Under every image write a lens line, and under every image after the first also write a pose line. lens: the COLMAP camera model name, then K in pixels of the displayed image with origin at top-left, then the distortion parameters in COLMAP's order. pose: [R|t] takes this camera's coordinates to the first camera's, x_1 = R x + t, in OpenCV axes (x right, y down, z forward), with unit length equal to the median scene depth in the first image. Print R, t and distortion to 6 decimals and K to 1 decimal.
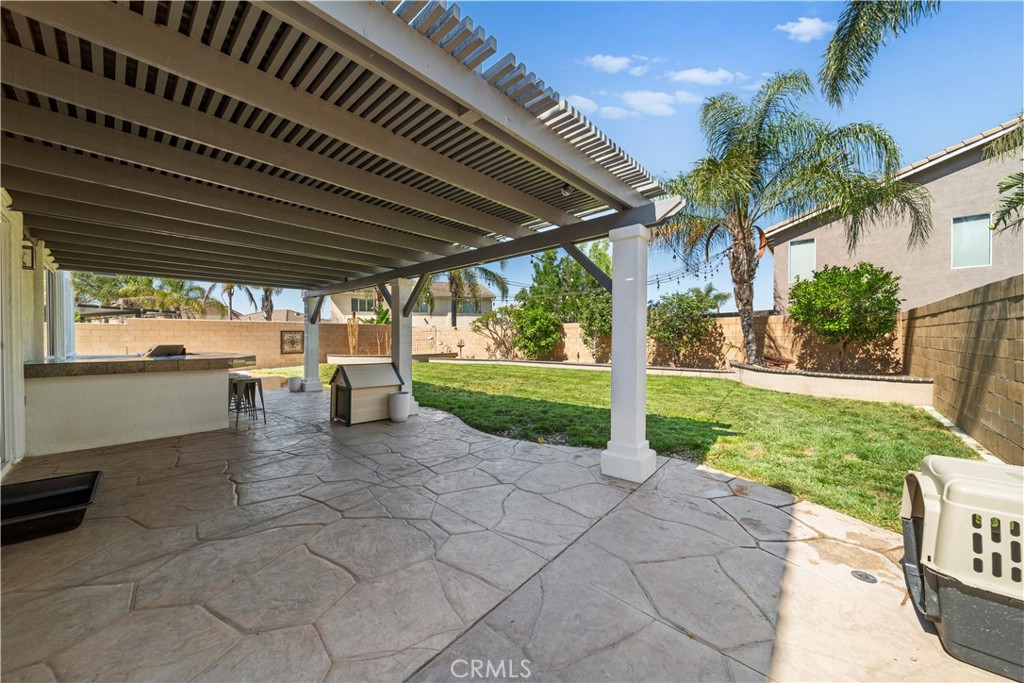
lens RADIAL K [[358.2, 0, 518.2], [0, 358.2, 340.6], [0, 0, 1]] dist [-0.003211, 0.000215]
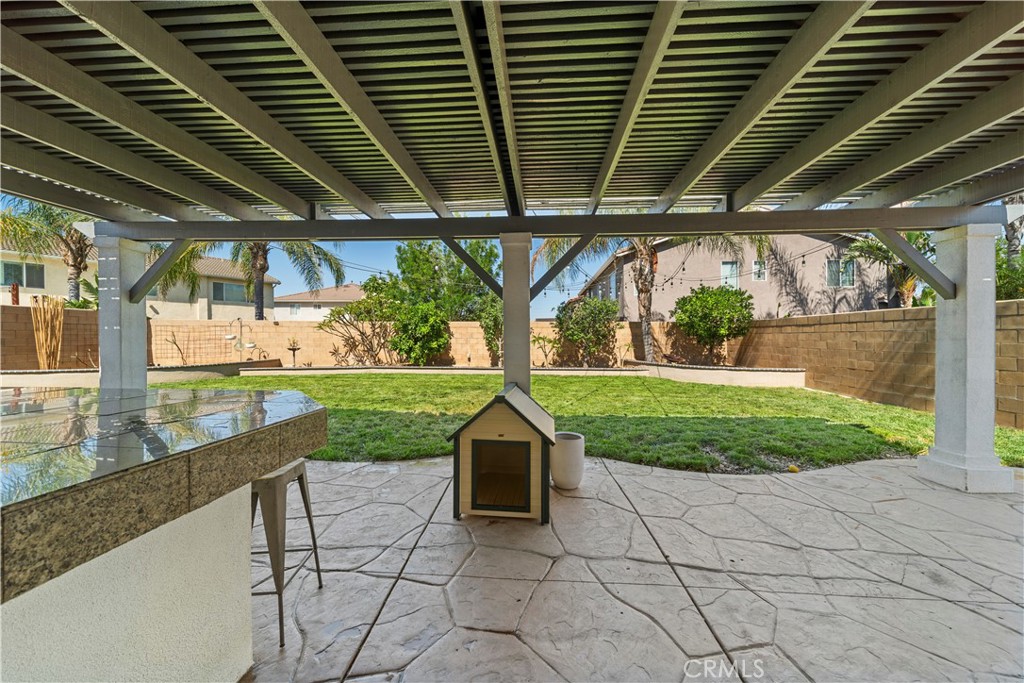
lens RADIAL K [[358.2, 0, 519.3], [0, 358.2, 340.0], [0, 0, 1]] dist [-0.003211, 0.000215]
pose [[0.799650, 0.003458, 0.600457, -0.261514], [-0.001790, 0.999993, -0.003375, -0.001362], [-0.600464, 0.001624, 0.799650, 0.209112]]
